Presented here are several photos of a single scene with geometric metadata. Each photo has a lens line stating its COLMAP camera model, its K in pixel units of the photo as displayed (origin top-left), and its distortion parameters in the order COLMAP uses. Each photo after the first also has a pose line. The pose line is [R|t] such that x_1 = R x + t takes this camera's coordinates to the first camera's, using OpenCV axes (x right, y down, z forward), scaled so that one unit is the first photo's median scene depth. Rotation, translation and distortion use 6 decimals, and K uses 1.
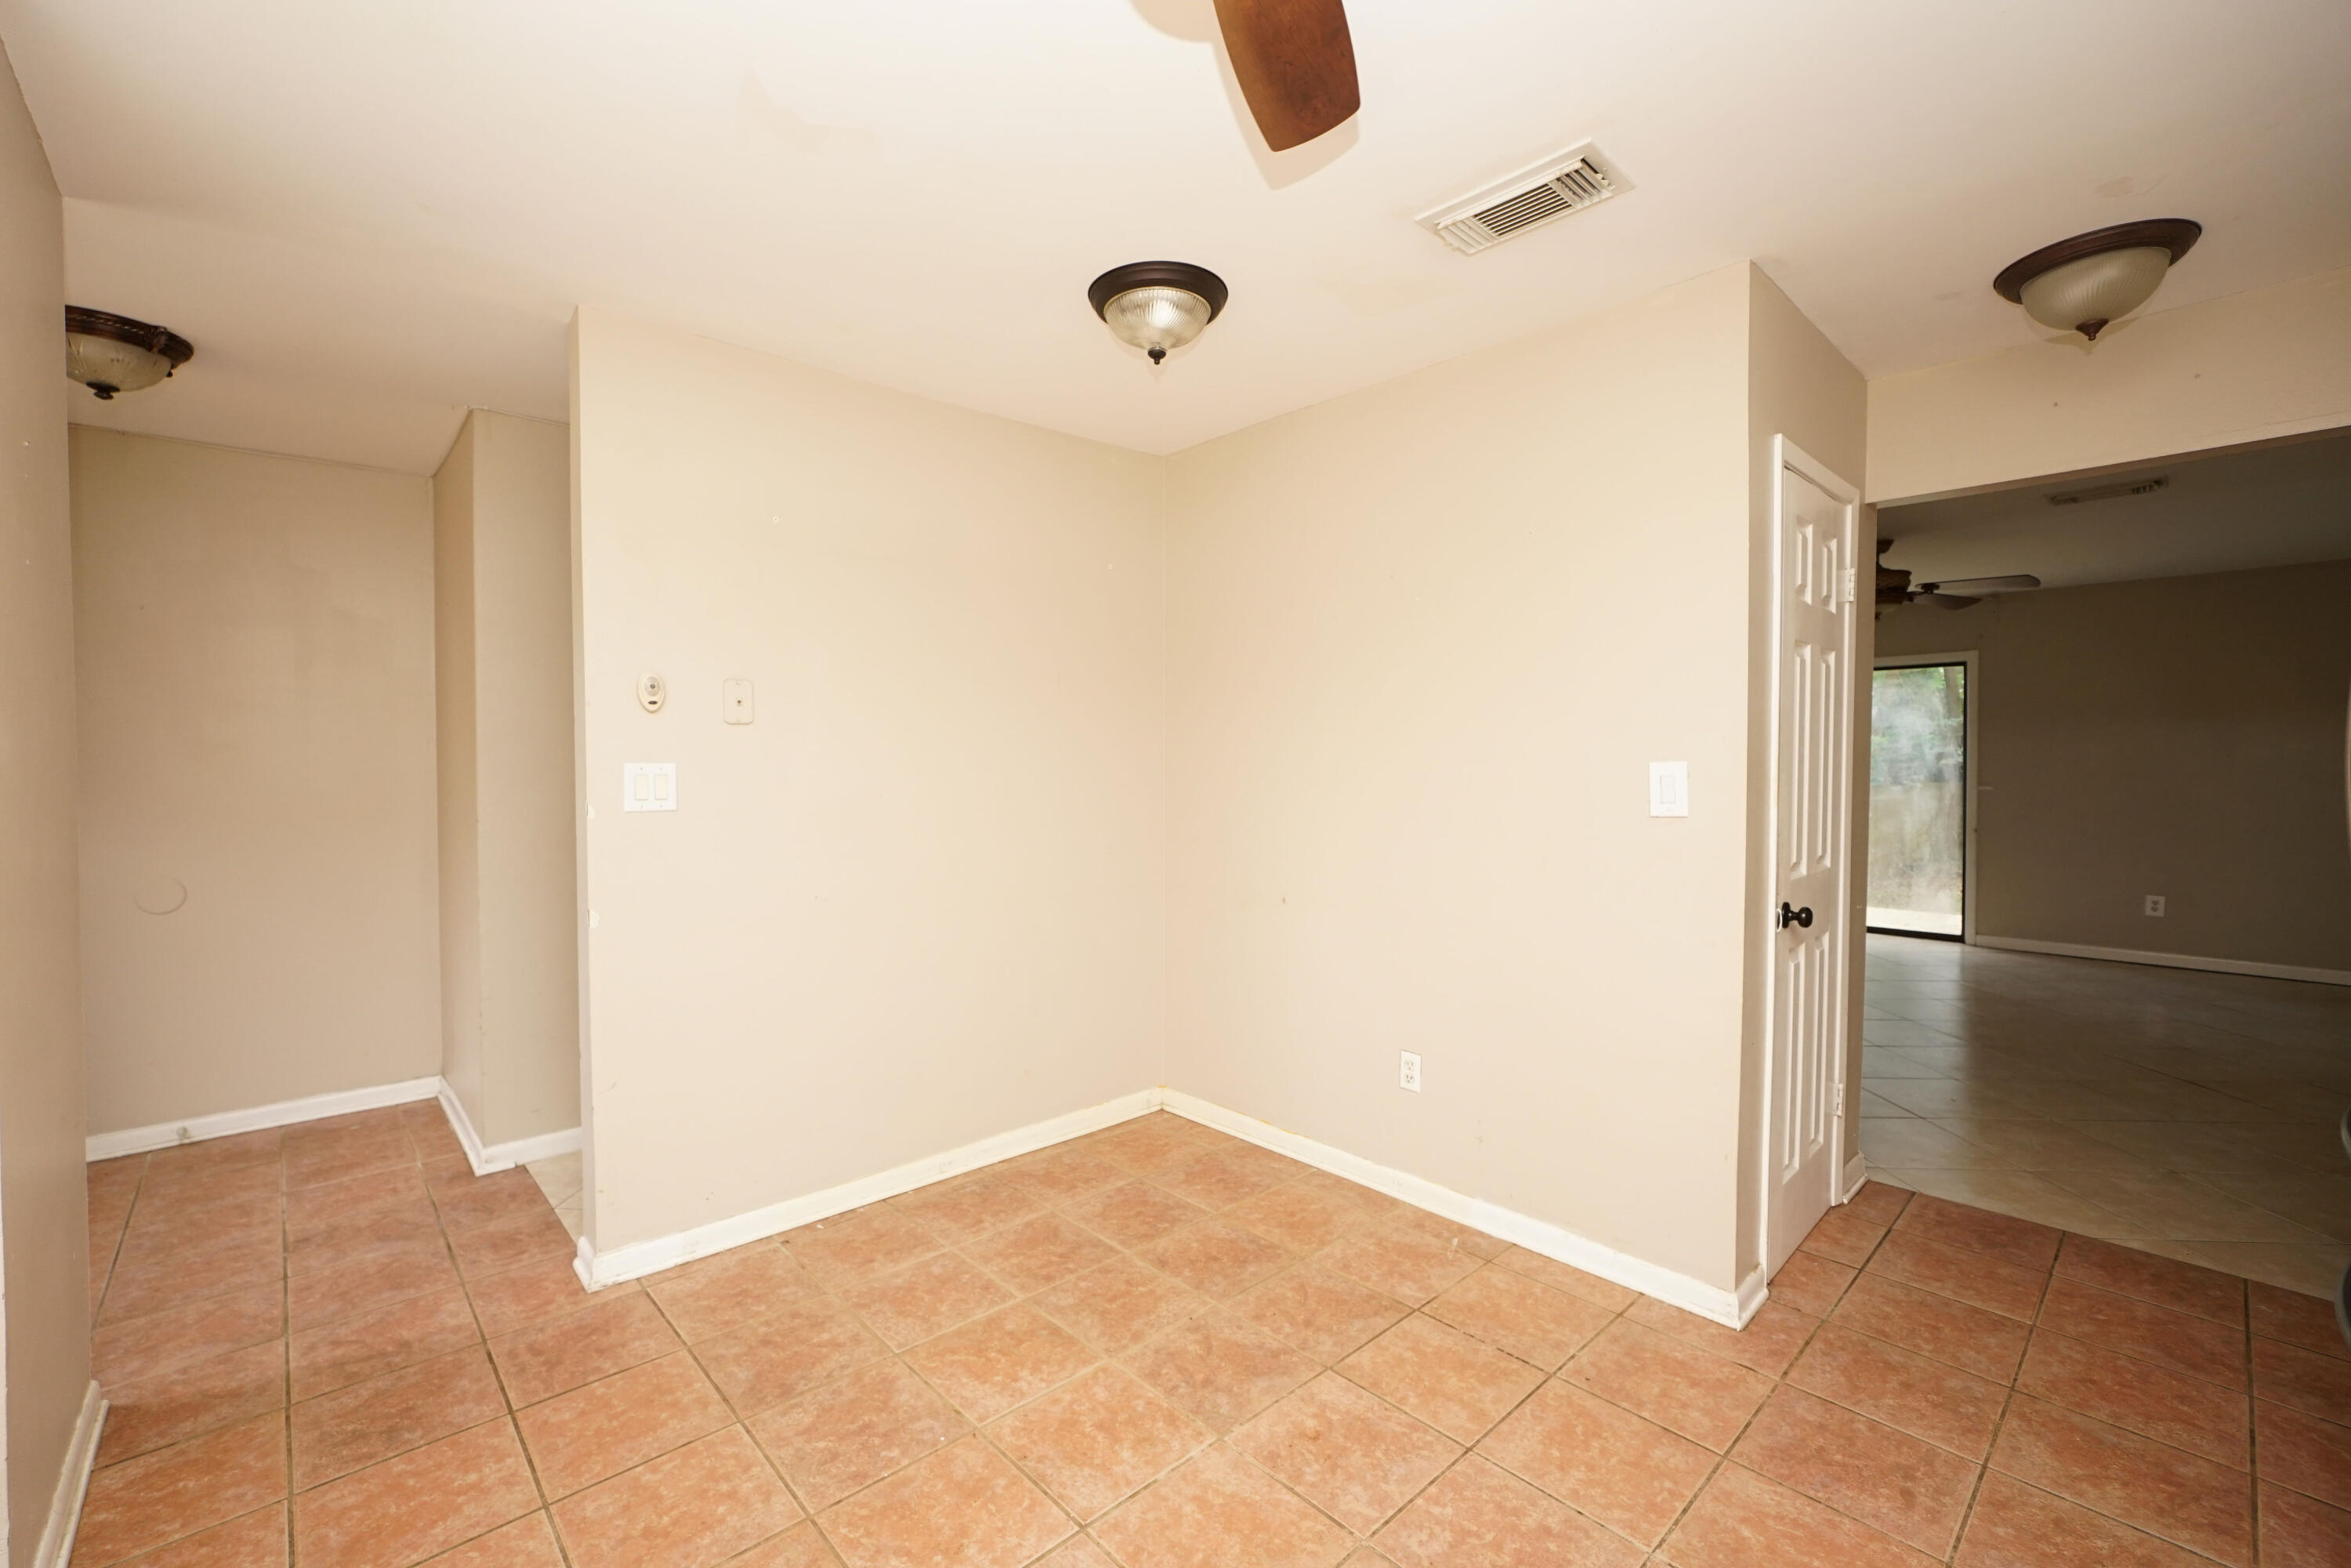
lens RADIAL K [[1000.1, 0, 1138.5], [0, 1000.1, 777.9], [0, 0, 1]] dist [-0.003421, -0.000118]
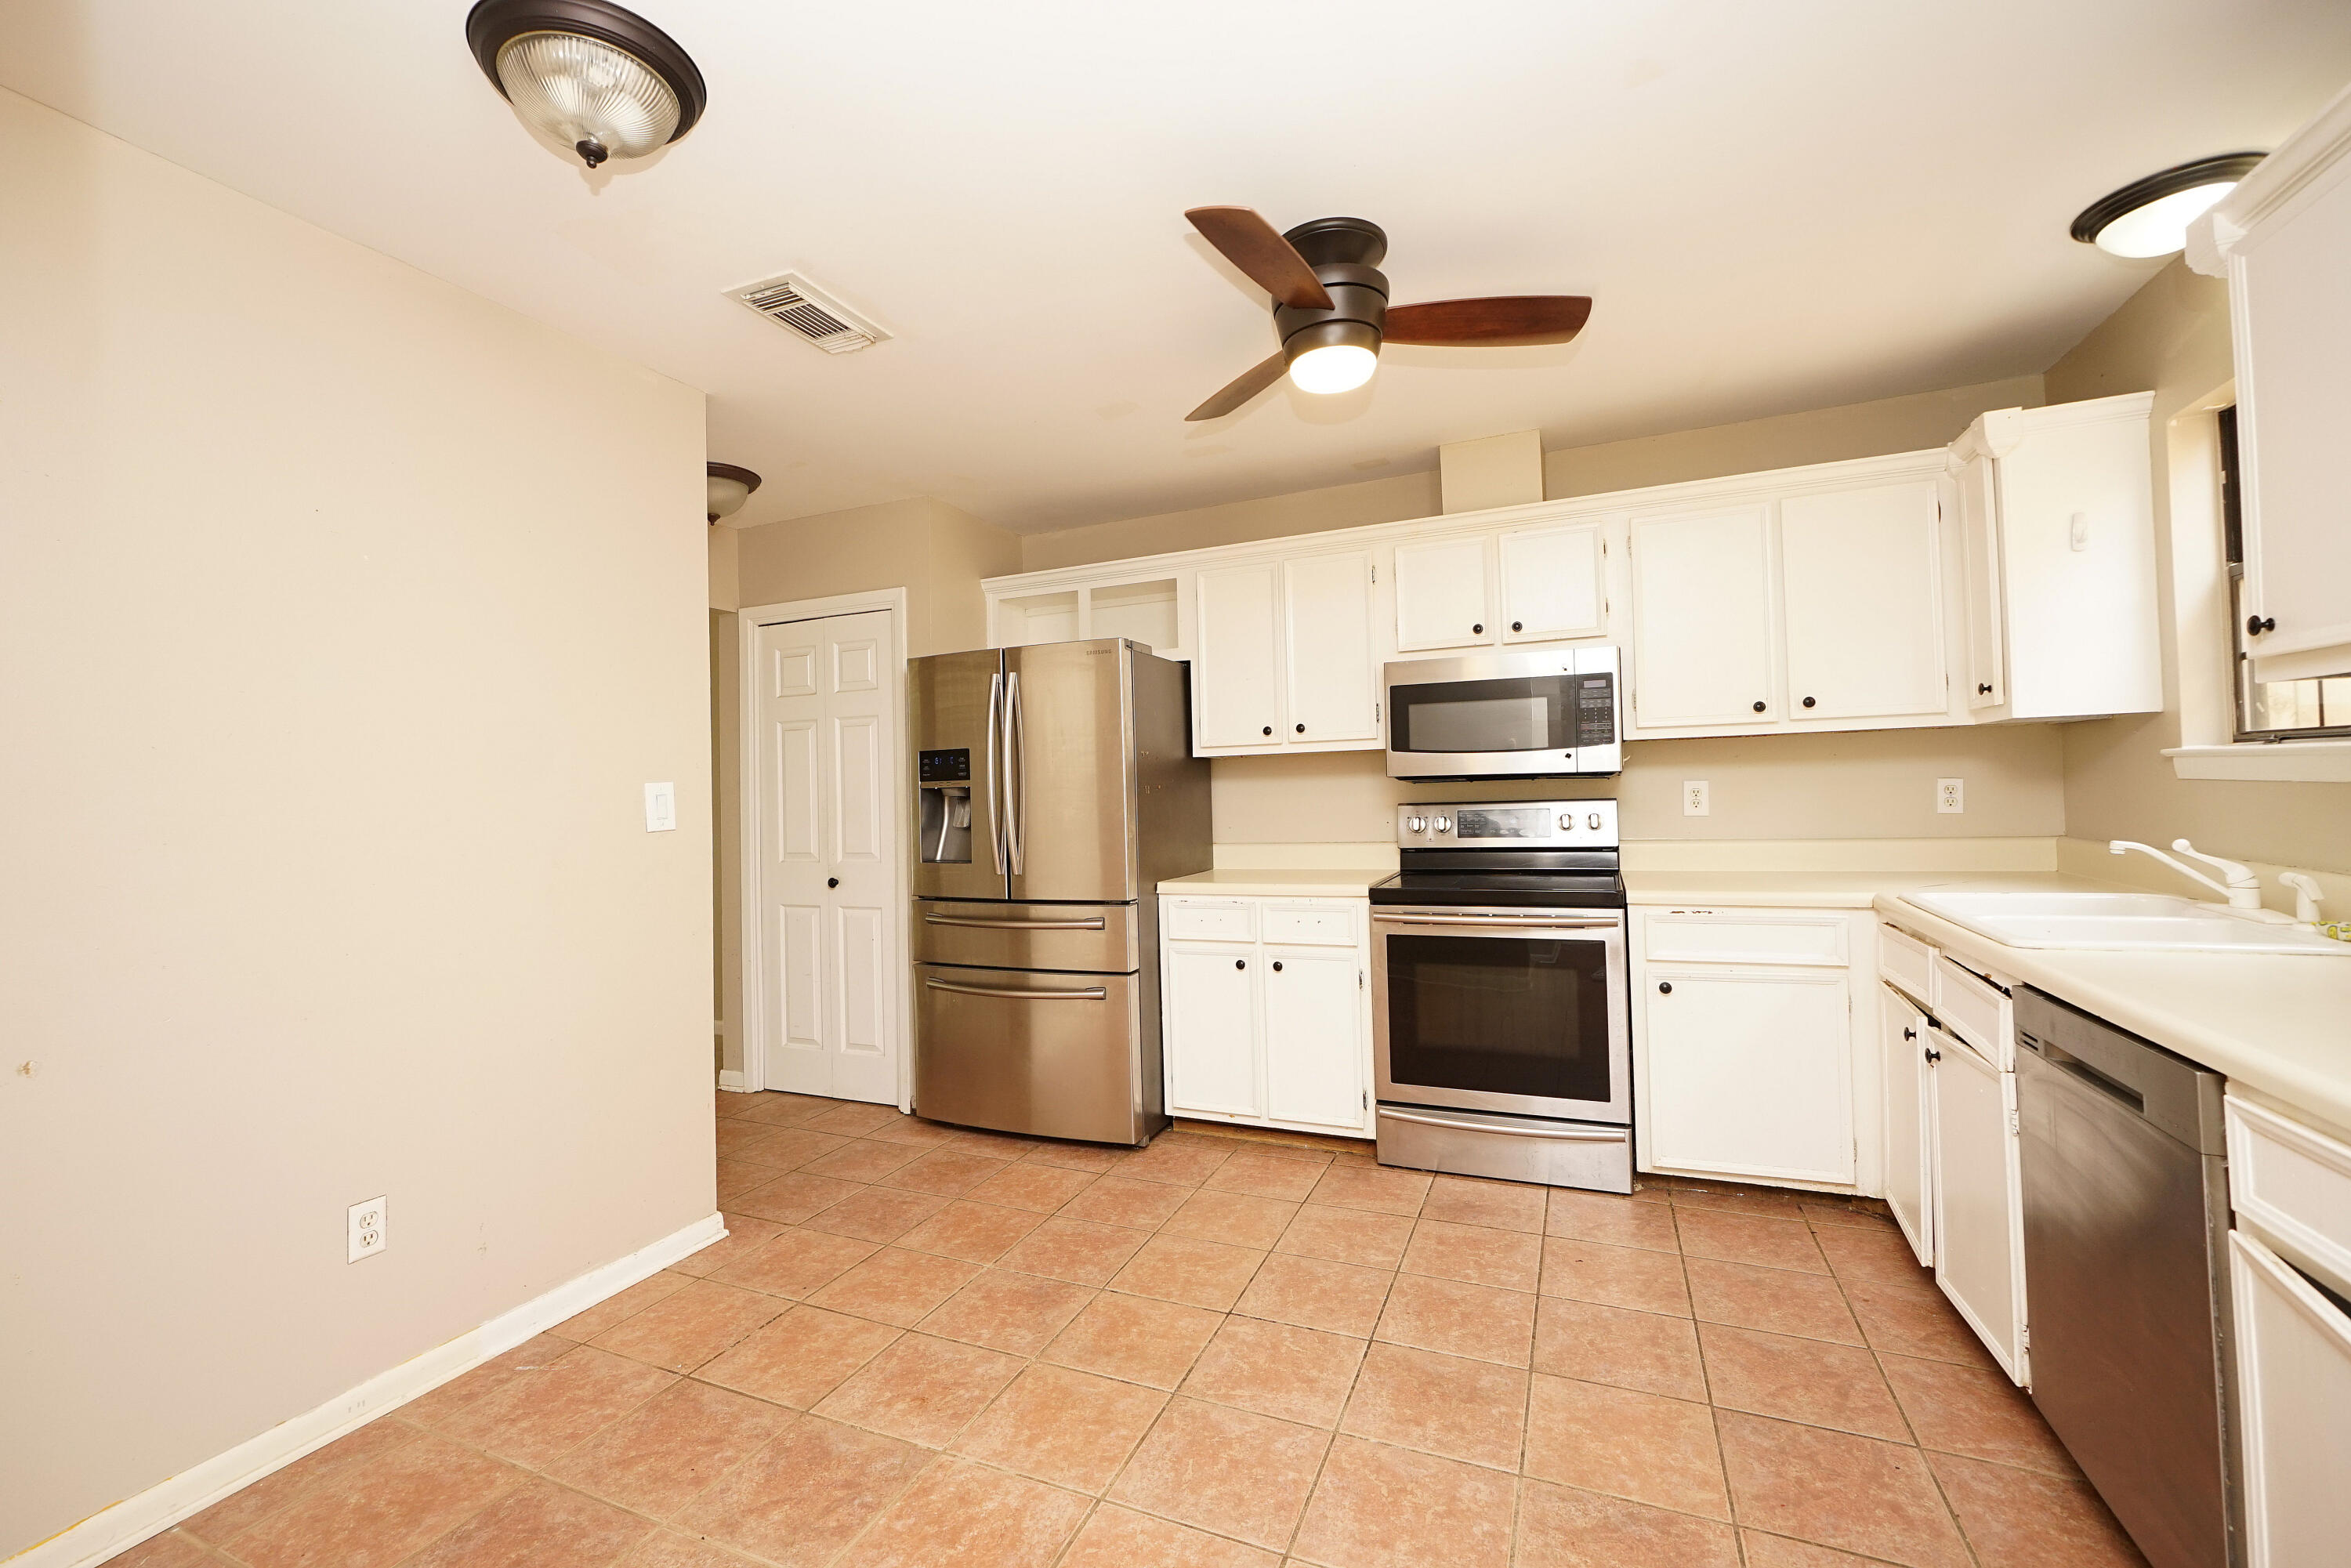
lens RADIAL K [[993.9, 0, 1163.5], [0, 993.9, 770.0], [0, 0, 1]] dist [0.006739, 0.000464]
pose [[-0.418690, 0.032064, 0.907563, -0.780418], [0.048960, 0.998720, -0.012698, 0.014632], [-0.906809, 0.039118, -0.419724, 1.010136]]
